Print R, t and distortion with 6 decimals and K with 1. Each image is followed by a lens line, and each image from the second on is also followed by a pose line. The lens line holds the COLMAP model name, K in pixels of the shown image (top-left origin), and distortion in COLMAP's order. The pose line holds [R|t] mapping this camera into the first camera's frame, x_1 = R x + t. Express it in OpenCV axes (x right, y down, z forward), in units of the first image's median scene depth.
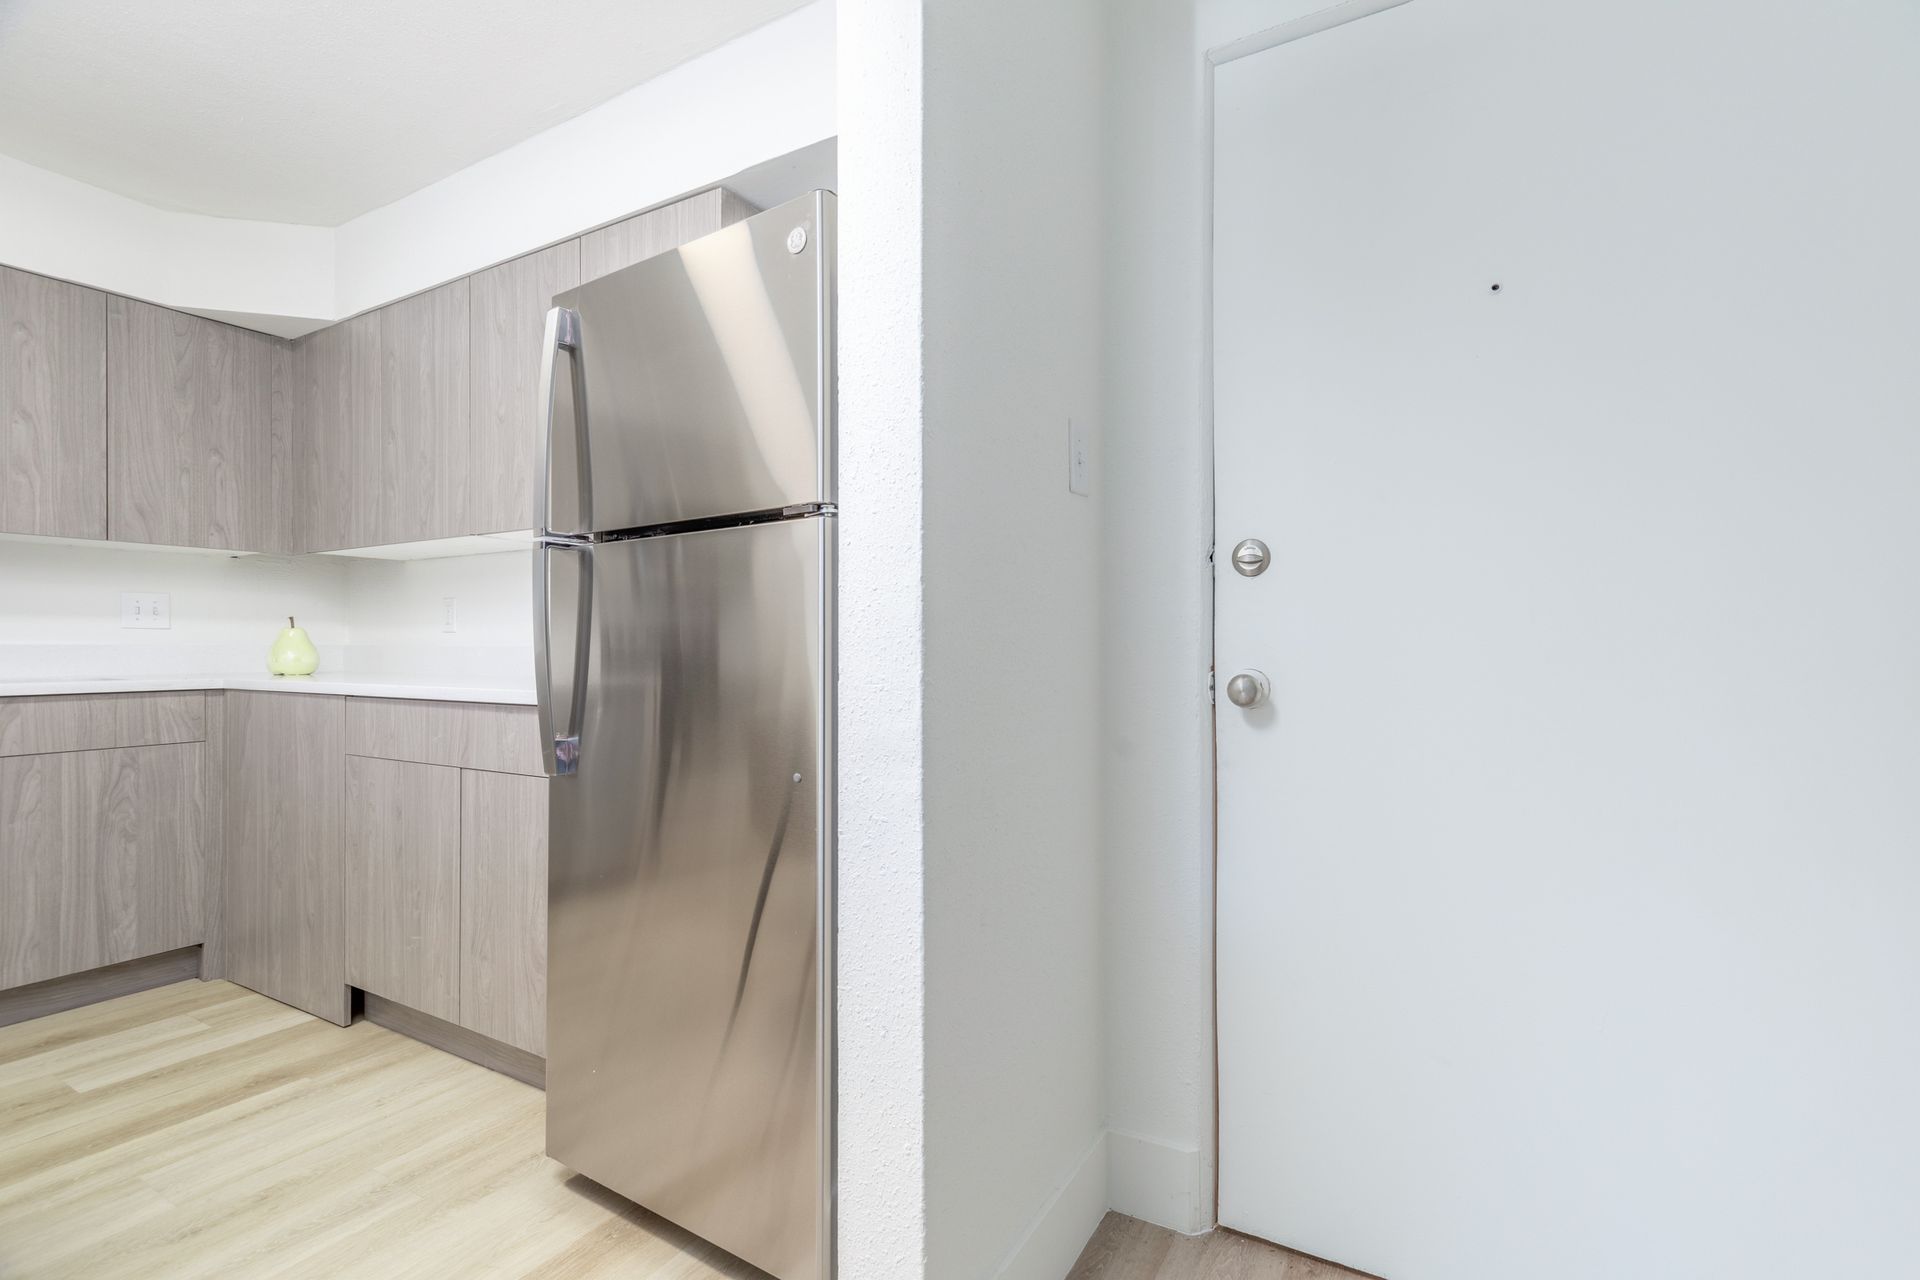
lens RADIAL K [[860.5, 0, 975.4], [0, 860.5, 645.7], [0, 0, 1]] dist [0.008787, -0.000633]
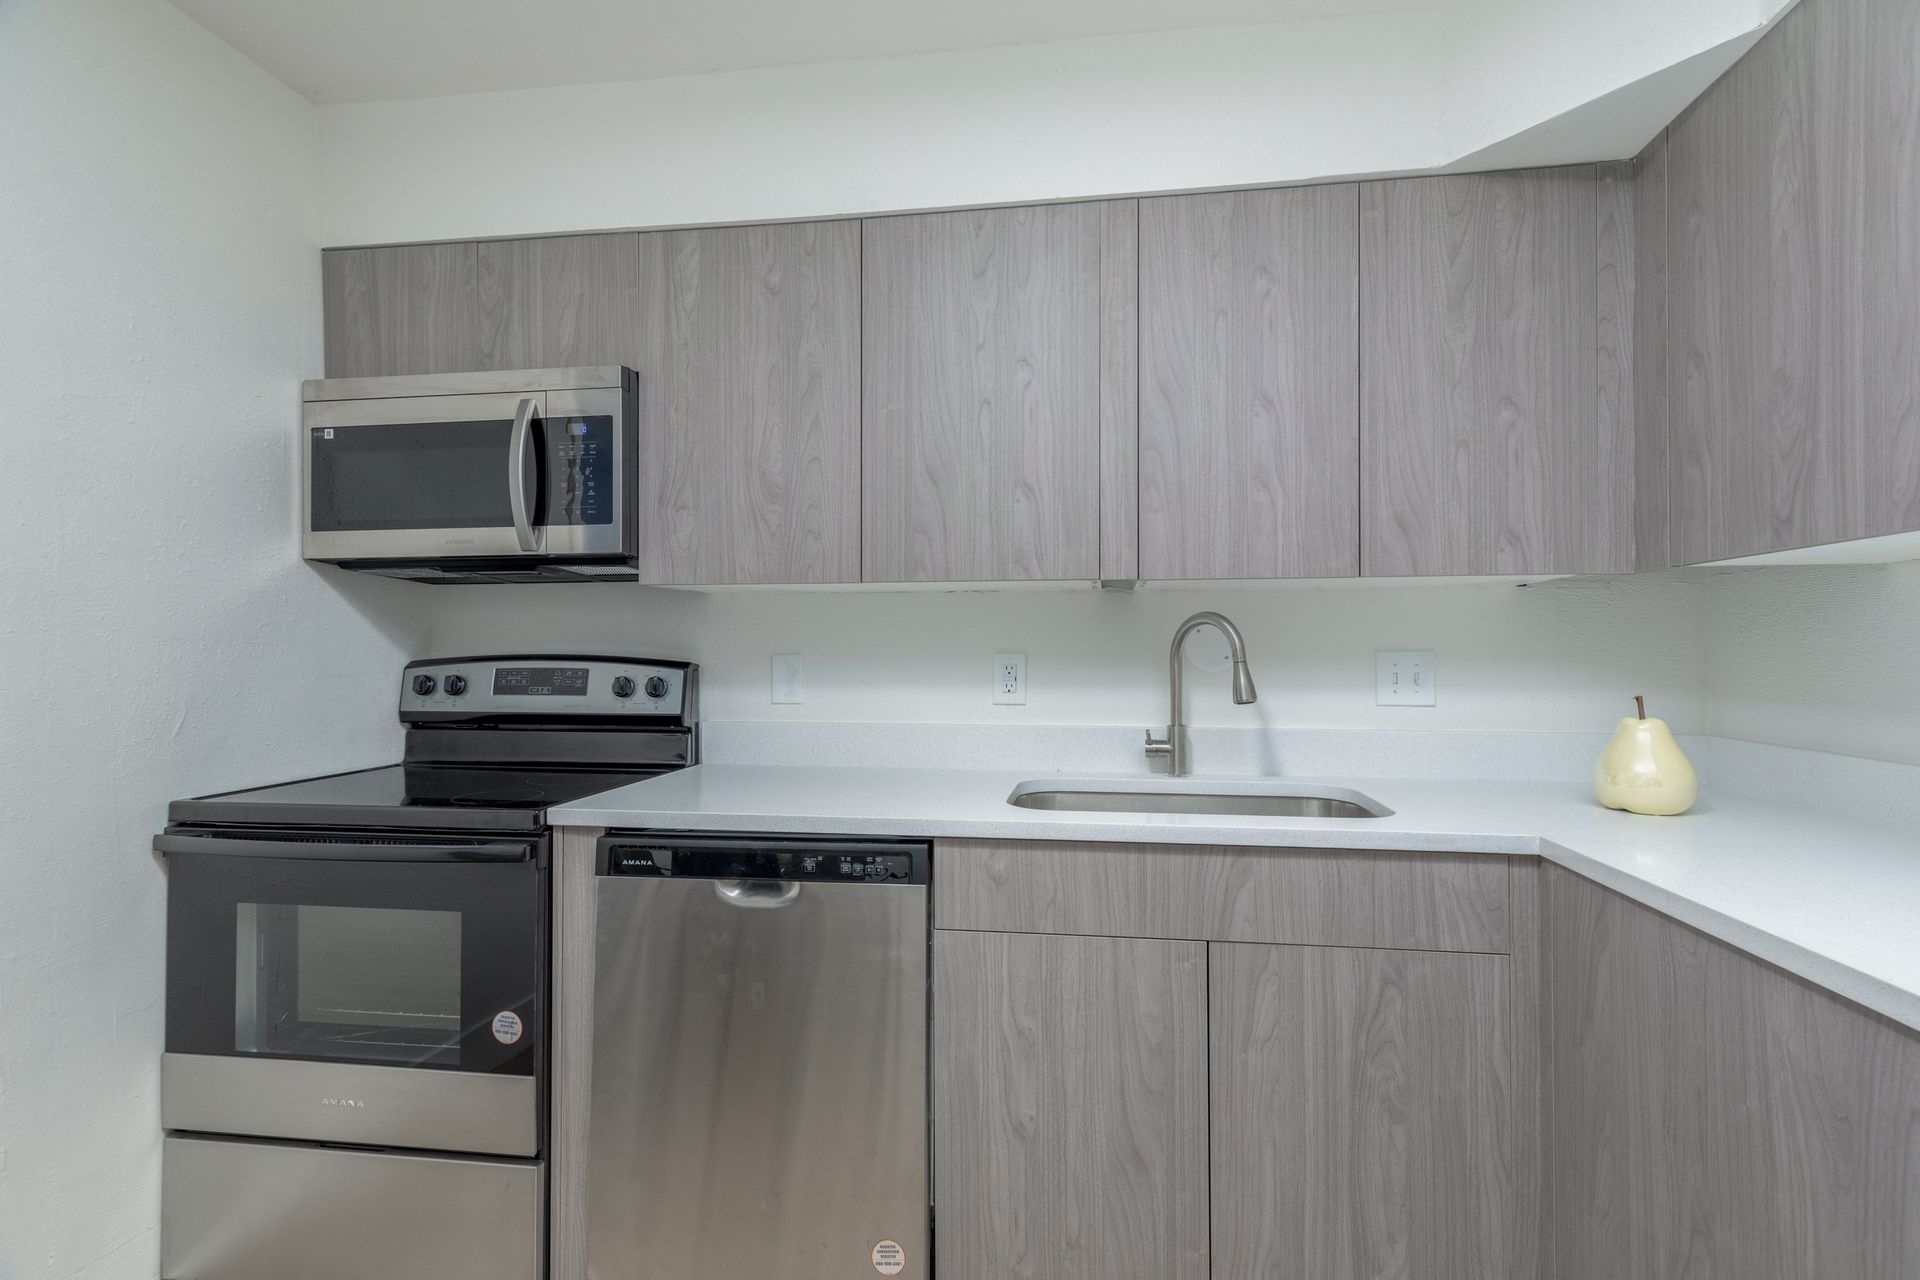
lens RADIAL K [[860.5, 0, 974.1], [0, 860.5, 644.5], [0, 0, 1]] dist [0.008787, -0.000633]
pose [[0.357041, -0.008555, -0.934049, -0.552000], [0.001936, 0.999963, -0.008419, -0.072342], [0.934087, 0.001198, 0.357045, 0.550415]]
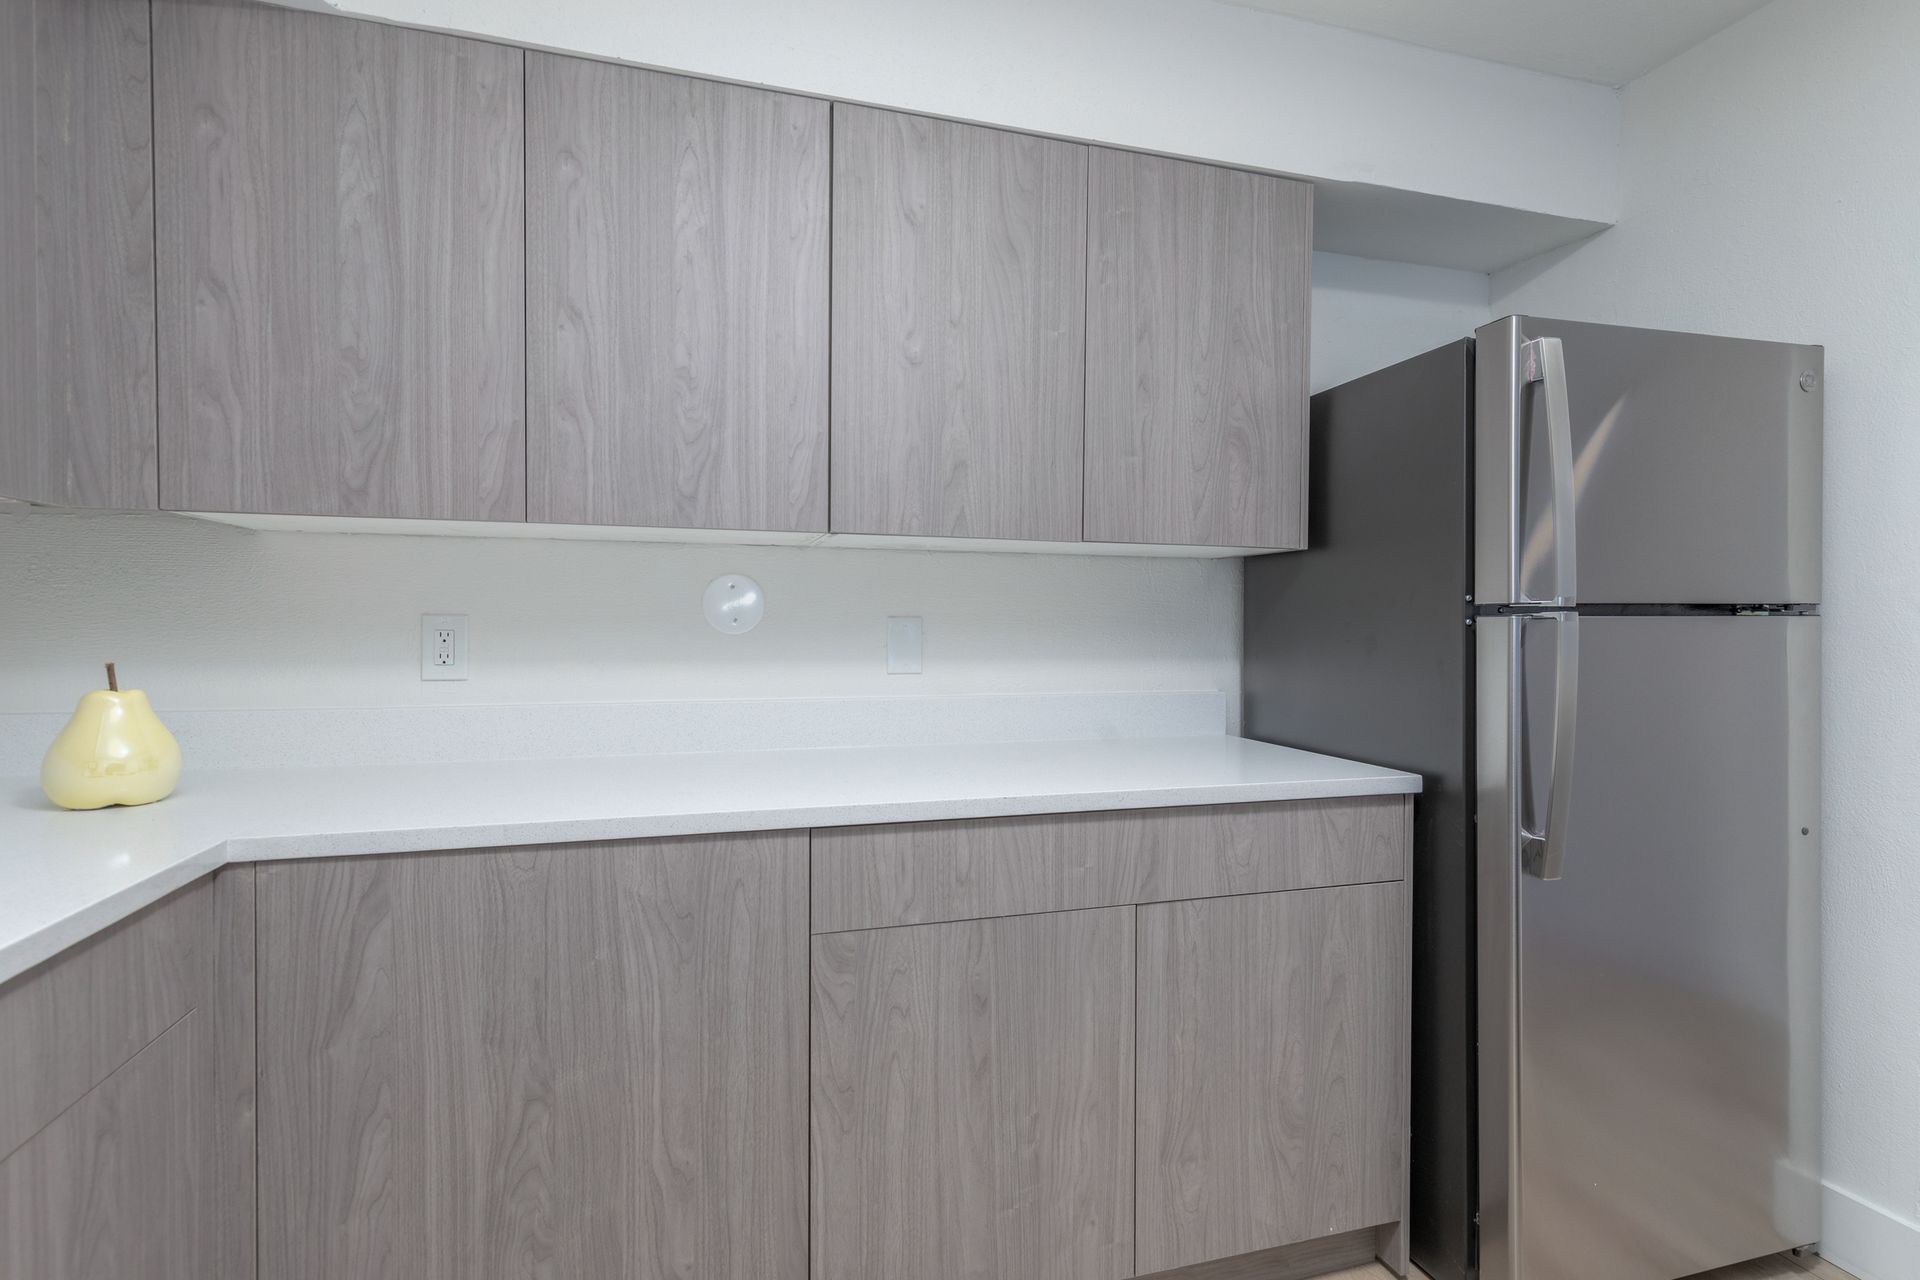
lens RADIAL K [[860.5, 0, 949.3], [0, 860.5, 638.6], [0, 0, 1]] dist [0.008787, -0.000633]
pose [[0.705430, -0.012650, 0.708666, -0.972803], [-0.008209, 0.999628, 0.026016, -0.070971], [-0.708732, -0.024170, 0.705064, 0.517593]]
